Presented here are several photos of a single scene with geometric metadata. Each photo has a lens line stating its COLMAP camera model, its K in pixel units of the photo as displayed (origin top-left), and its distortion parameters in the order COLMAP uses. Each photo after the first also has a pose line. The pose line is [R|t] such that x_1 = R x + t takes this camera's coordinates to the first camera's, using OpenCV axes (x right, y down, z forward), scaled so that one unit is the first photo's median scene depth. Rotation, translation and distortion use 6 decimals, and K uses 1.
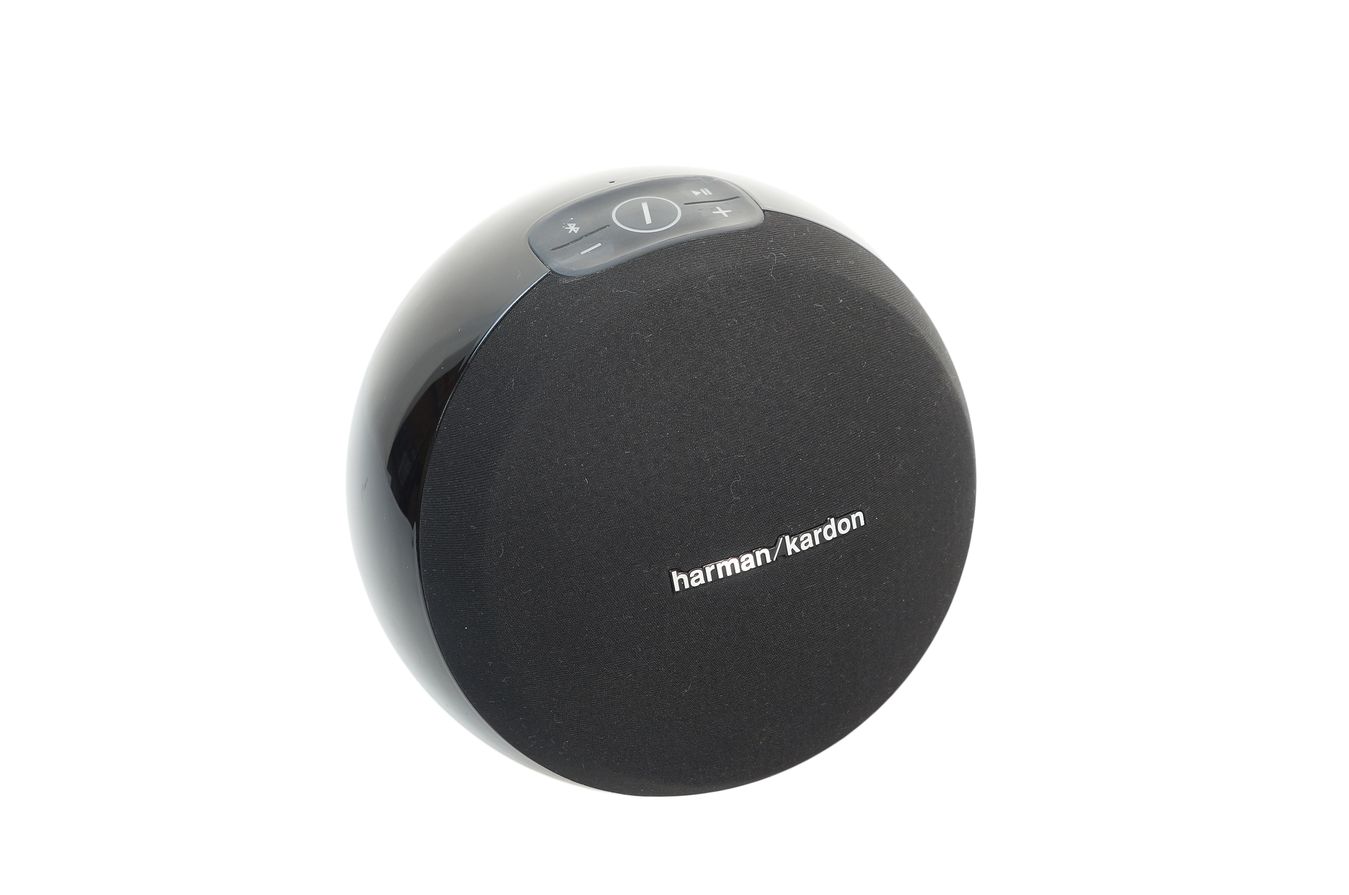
lens RADIAL K [[1979.2, 0, 674.5], [0, 1979.2, 447.5], [0, 0, 1]] dist [0.146796, 0.001122]
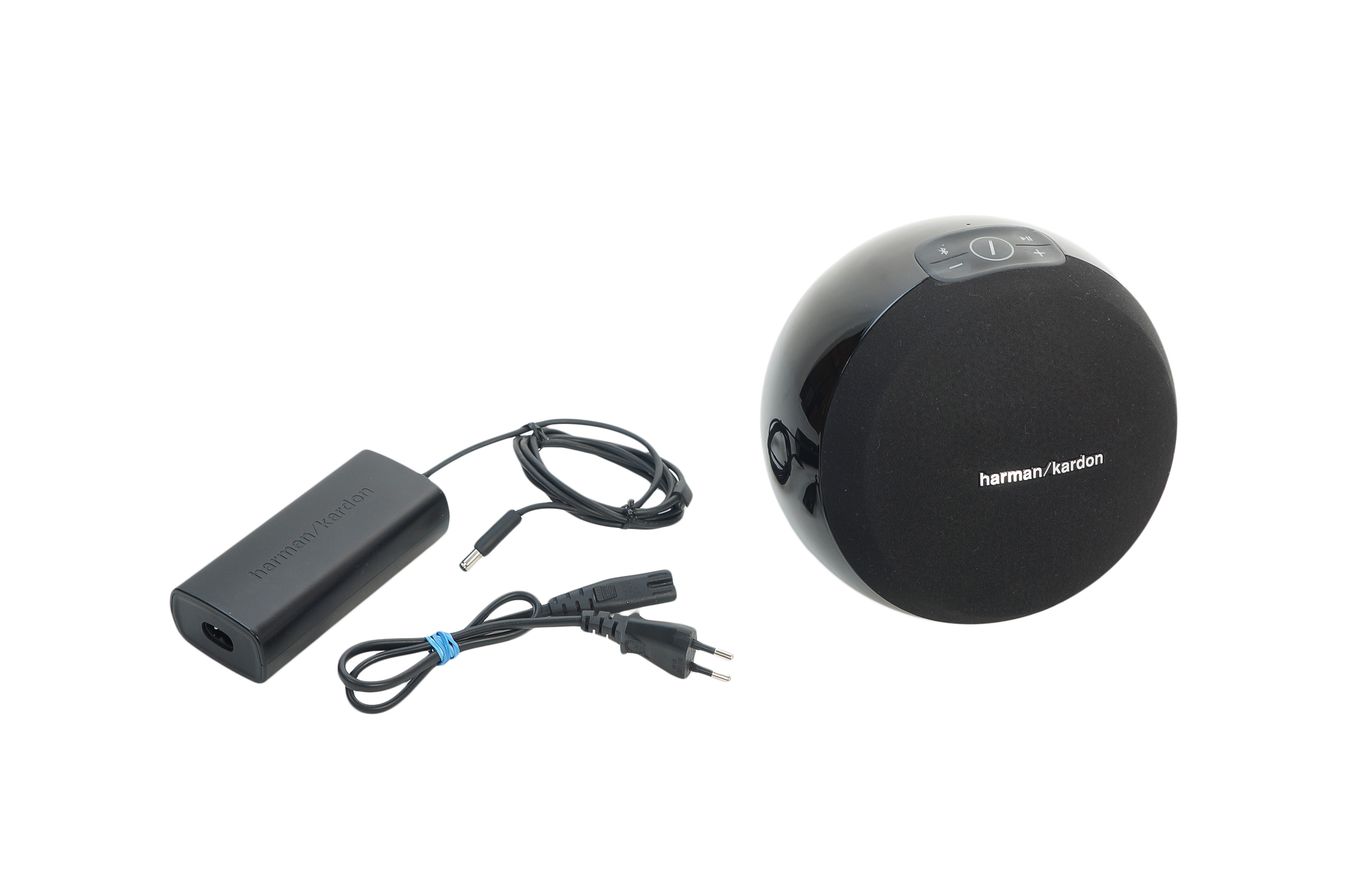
lens RADIAL K [[1979.2, 0, 674.5], [0, 1979.2, 447.5], [0, 0, 1]] dist [0.146796, 0.001122]
pose [[0.988948, 0.138736, -0.052292, -0.160656], [-0.138358, 0.990323, 0.010796, 0.057558], [0.053284, -0.003442, 0.998573, -0.600310]]
